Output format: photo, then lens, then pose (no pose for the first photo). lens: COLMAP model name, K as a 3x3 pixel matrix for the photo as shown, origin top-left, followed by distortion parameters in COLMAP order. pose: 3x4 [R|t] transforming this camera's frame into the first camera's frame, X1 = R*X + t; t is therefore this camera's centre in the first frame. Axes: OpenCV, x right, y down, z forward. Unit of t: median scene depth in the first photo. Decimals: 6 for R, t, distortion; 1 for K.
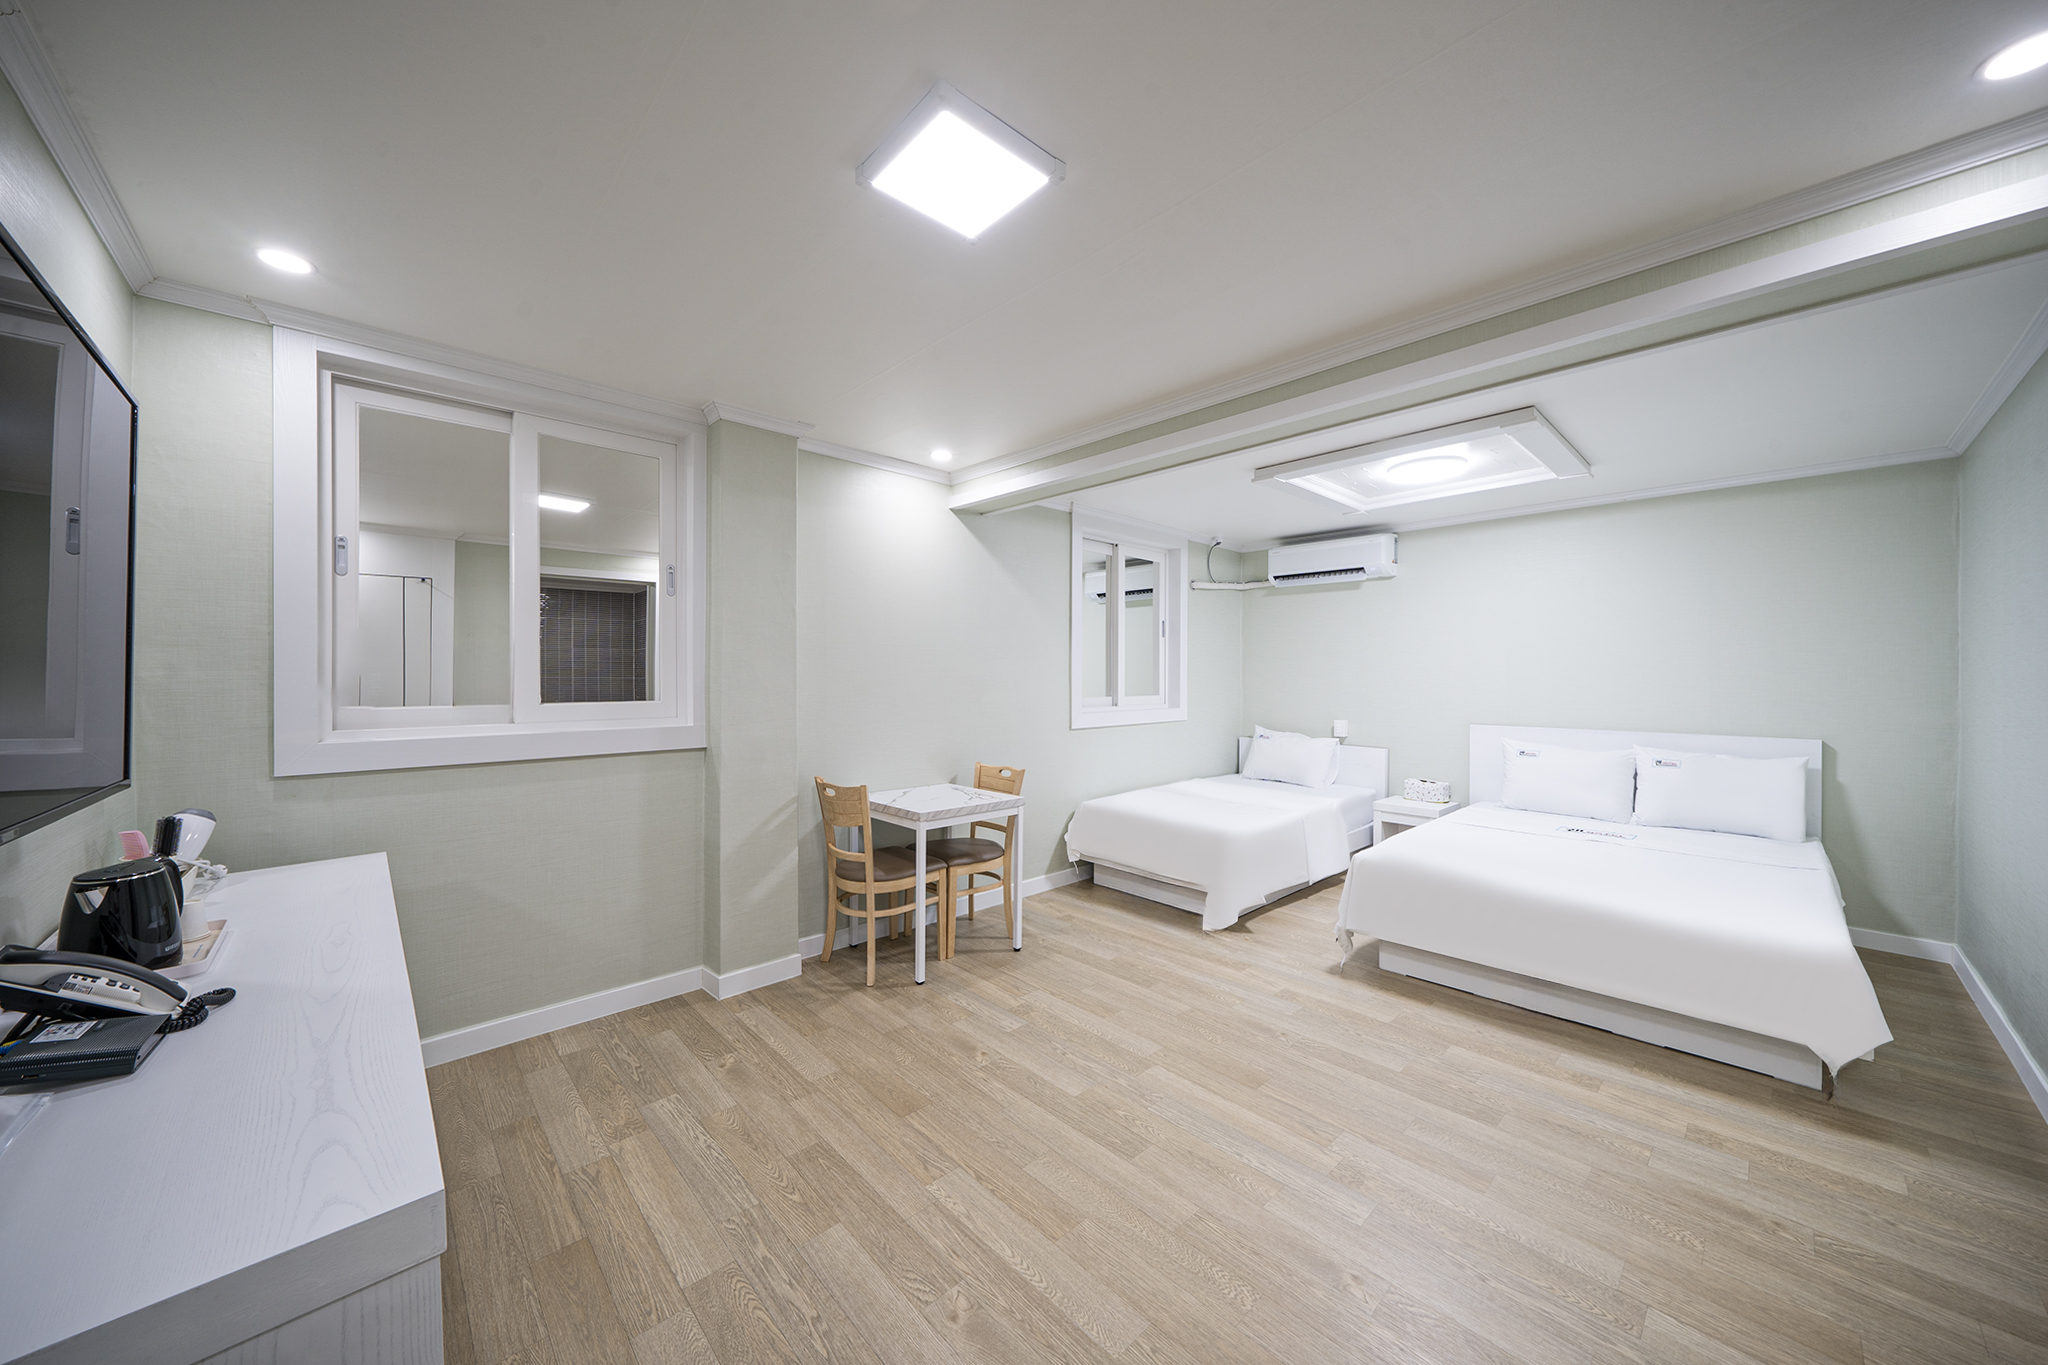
lens RADIAL K [[710.8, 0, 1024.0], [0, 710.8, 682.5], [0, 0, 1]] dist [-0.000749, -0.000037]
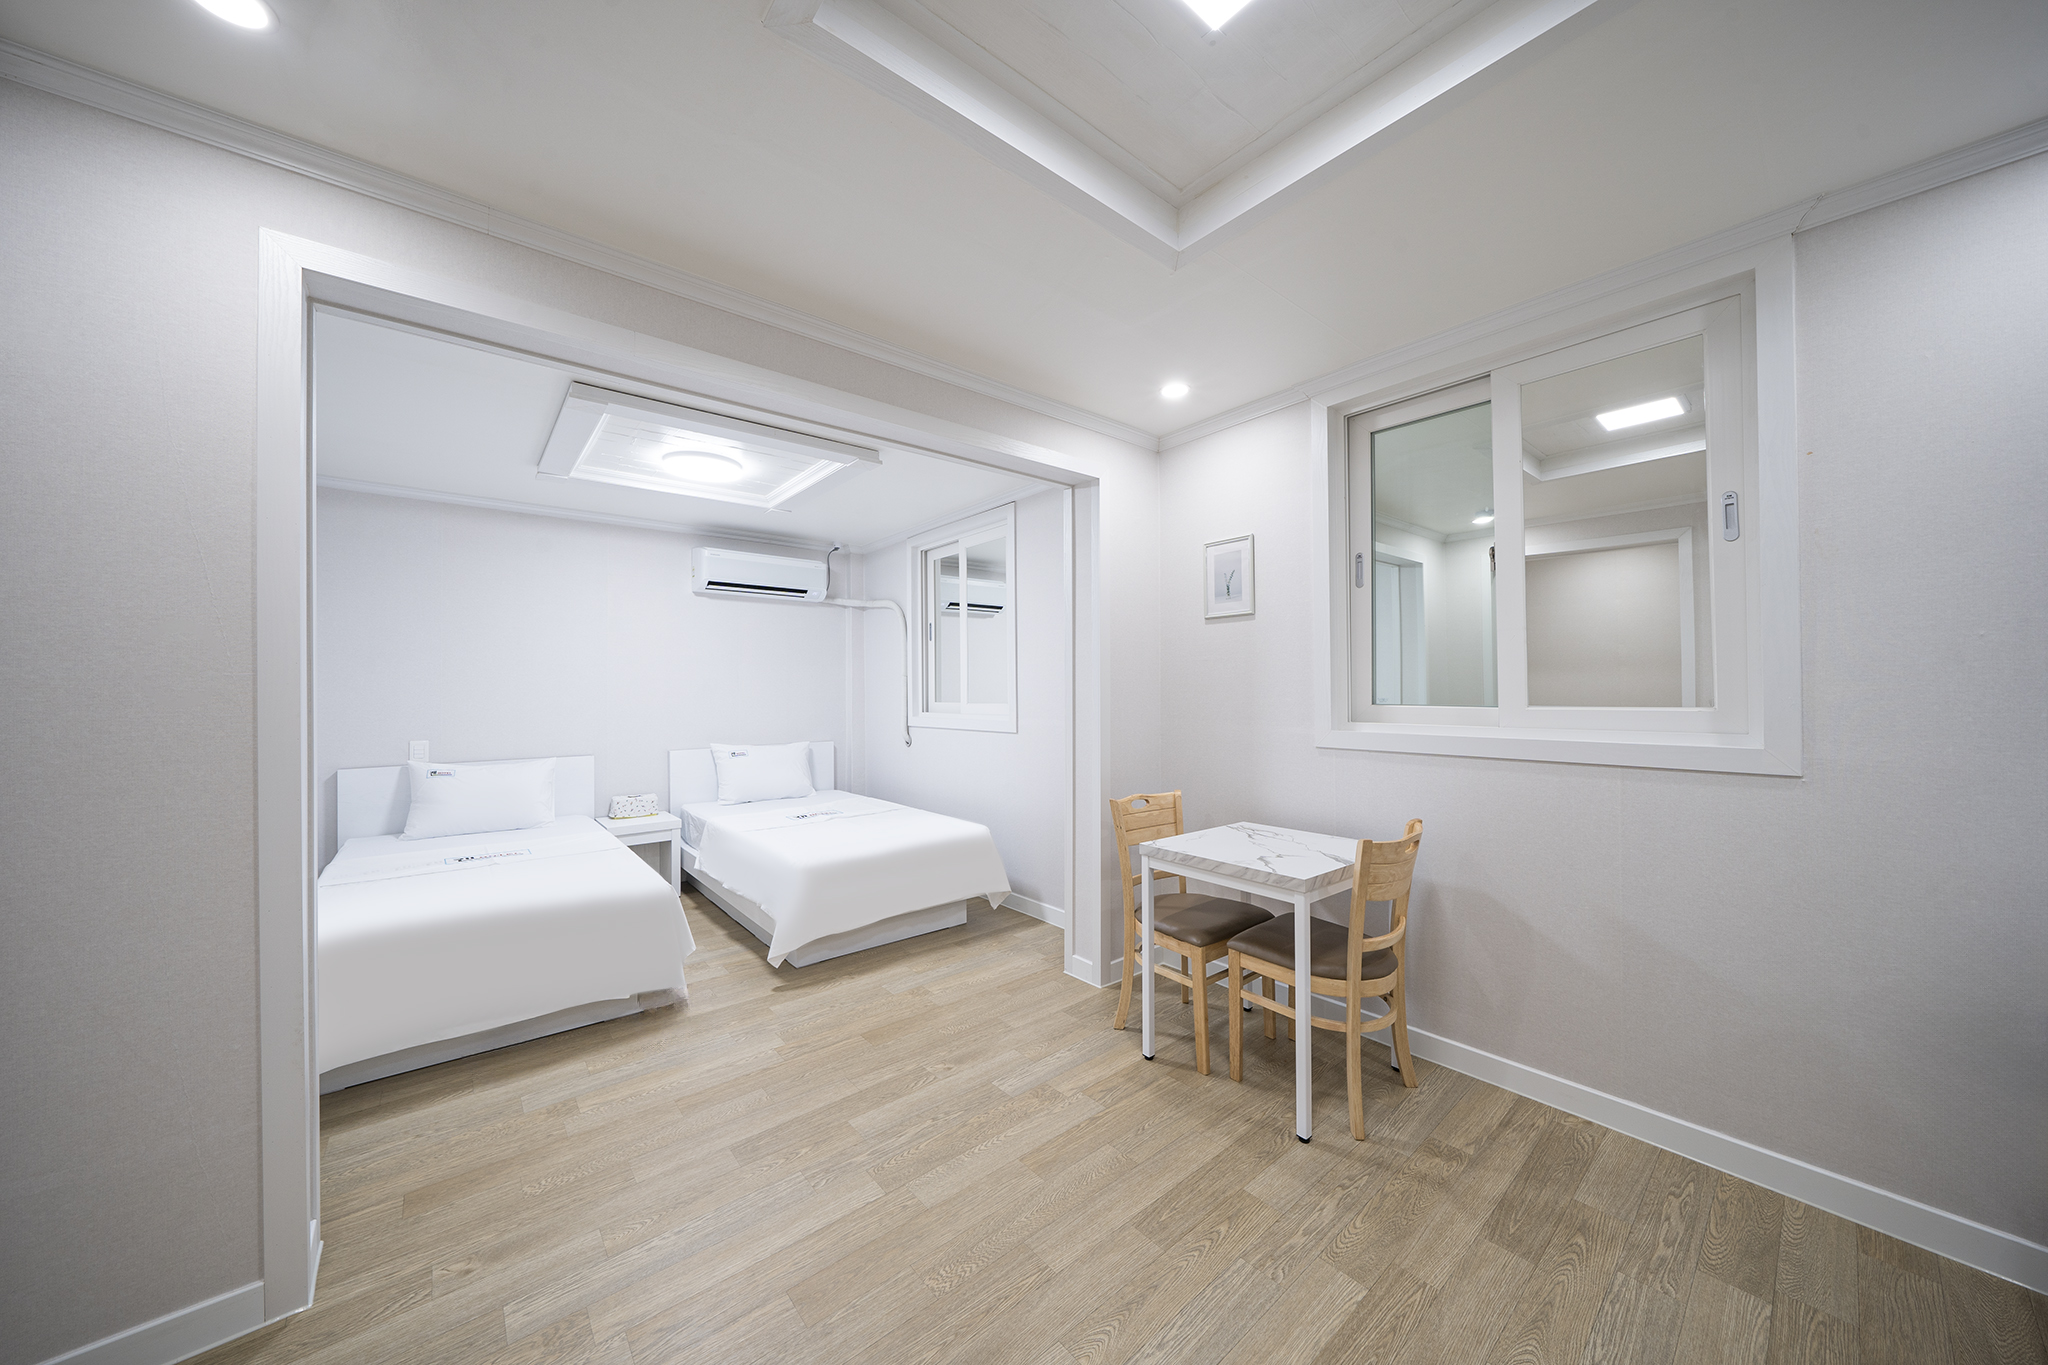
lens RADIAL K [[695.2, 0, 1024.0], [0, 695.2, 682.5], [0, 0, 1]] dist [-0.004453, 0.000047]
pose [[-0.048634, -0.016115, -0.998687, 0.932095], [0.007269, 0.999838, -0.016488, 0.015057], [0.998790, -0.008061, -0.048509, 1.208398]]
